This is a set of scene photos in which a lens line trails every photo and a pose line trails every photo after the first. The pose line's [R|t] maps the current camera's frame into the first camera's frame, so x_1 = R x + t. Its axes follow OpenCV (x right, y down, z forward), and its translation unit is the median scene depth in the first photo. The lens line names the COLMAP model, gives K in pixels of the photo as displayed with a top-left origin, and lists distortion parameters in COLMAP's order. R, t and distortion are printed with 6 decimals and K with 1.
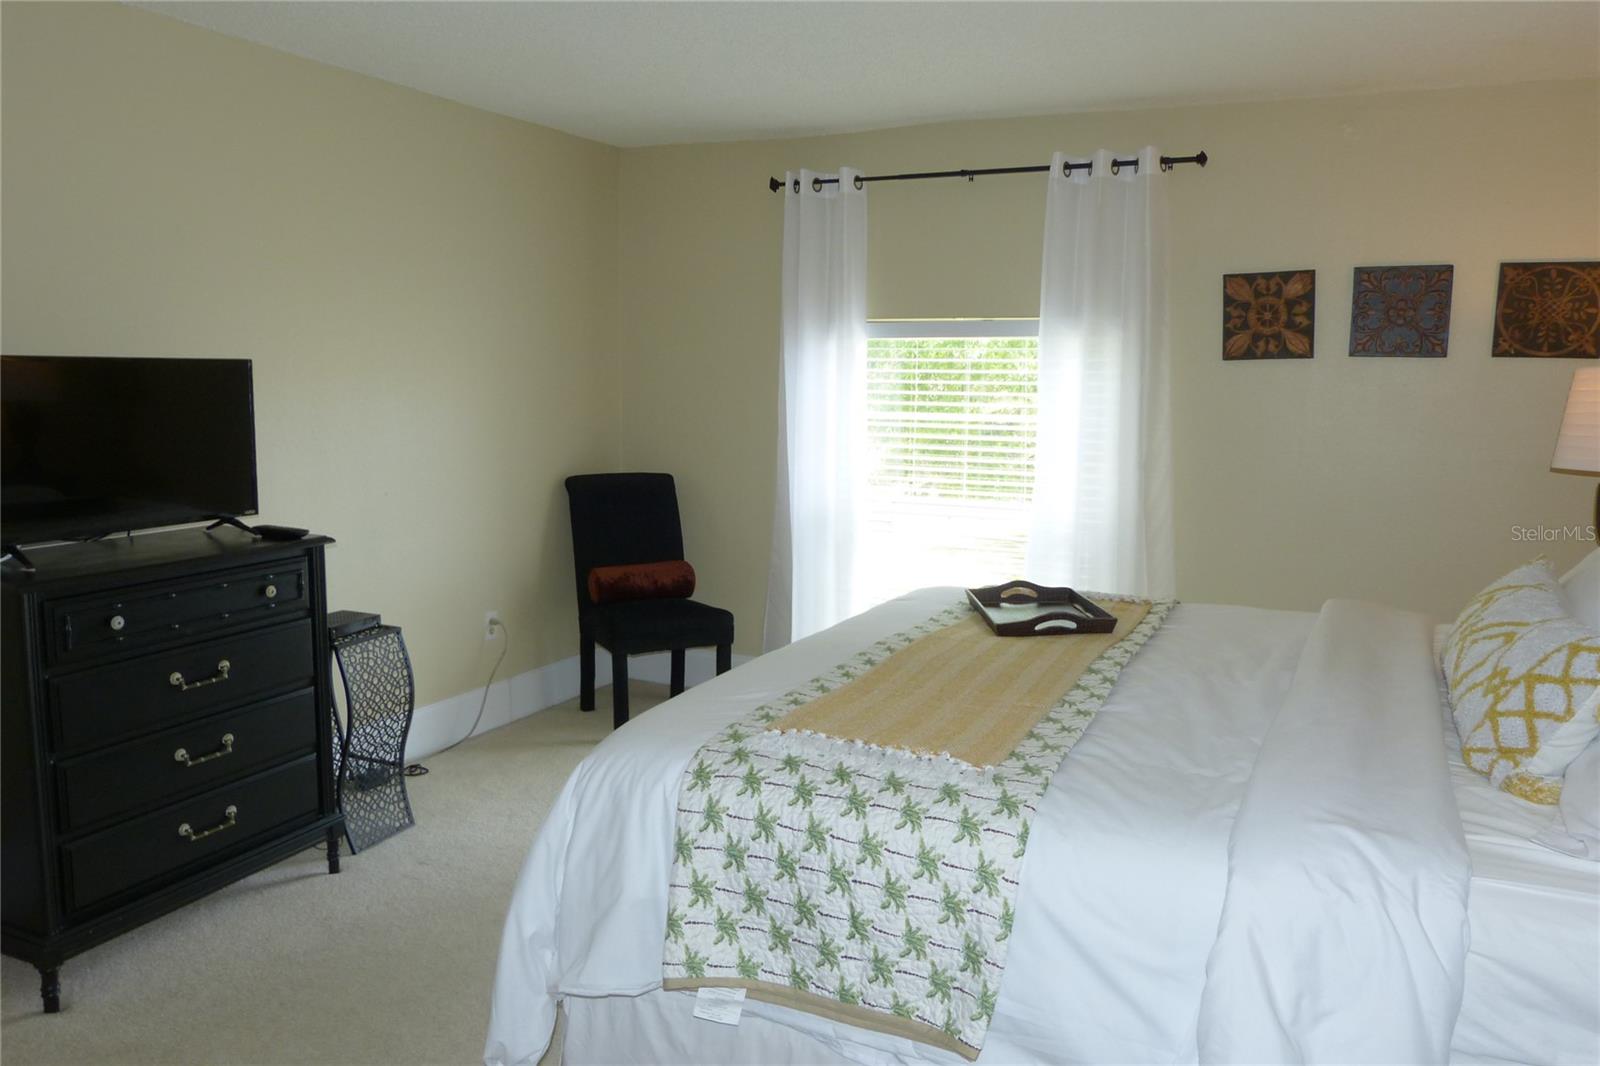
lens RADIAL K [[1184.6, 0, 797.7], [0, 1184.6, 547.6], [0, 0, 1]] dist [-0.002244, 0.007639]
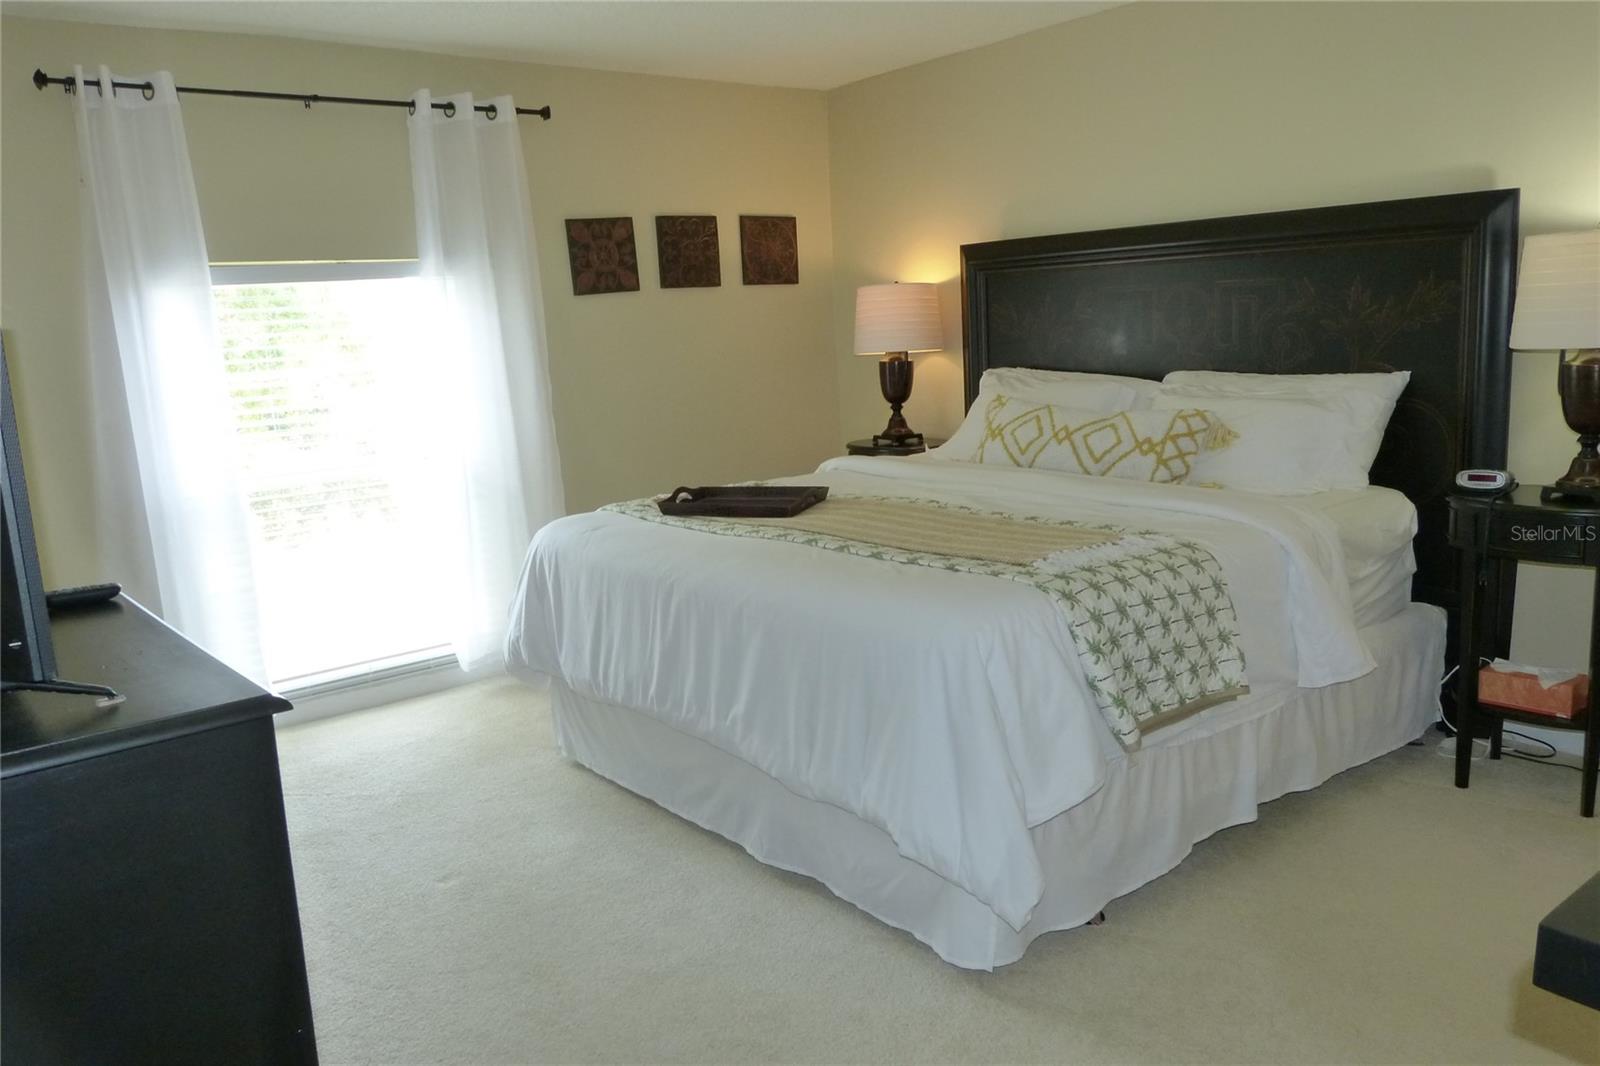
lens RADIAL K [[1188.7, 0, 811.6], [0, 1188.7, 530.3], [0, 0, 1]] dist [-0.012222, 0.013449]
pose [[0.445550, -0.196498, 0.873426, -0.589321], [0.187386, 0.974474, 0.123643, -0.038028], [-0.875427, 0.108579, 0.470998, 0.297946]]
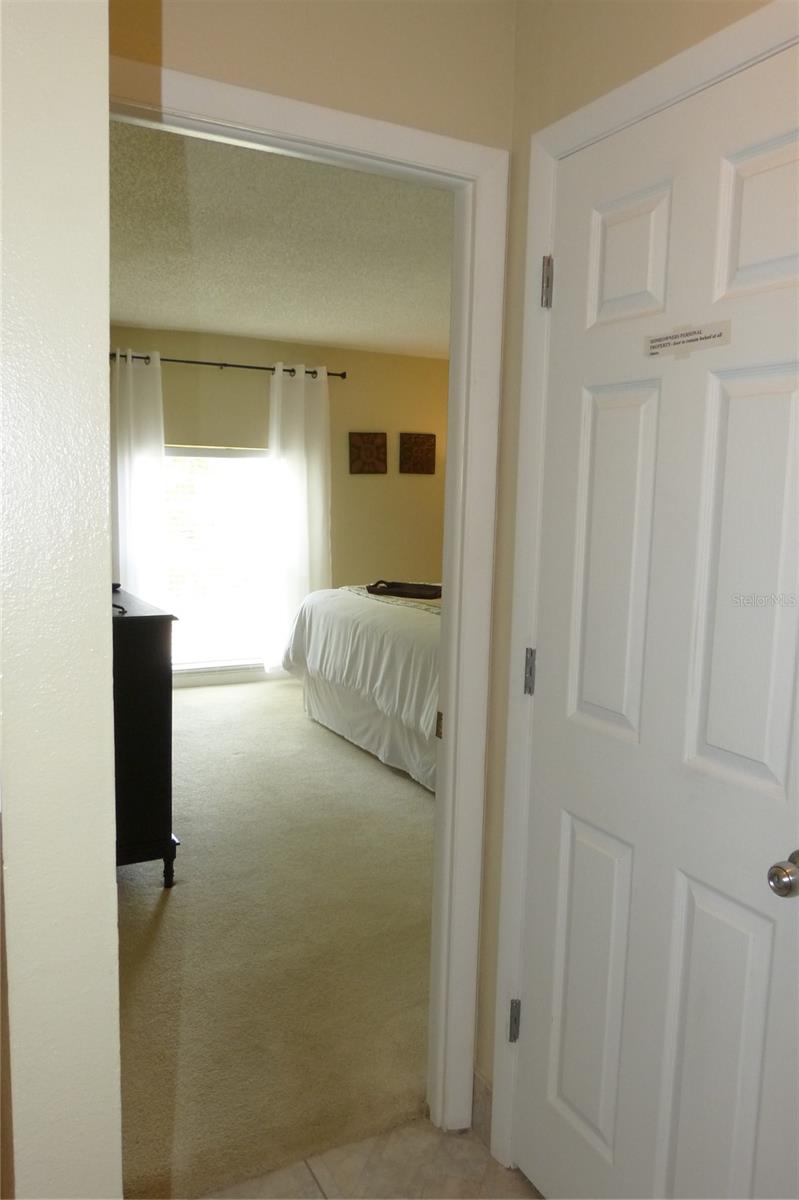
lens RADIAL K [[891.5, 0, 394.5], [0, 891.5, 606.1], [0, 0, 1]] dist [-0.012222, 0.013449]
pose [[0.617512, -0.103306, 0.779748, -0.836709], [0.095325, 0.993860, 0.056182, -0.010404], [-0.780764, 0.039637, 0.623568, -0.012251]]
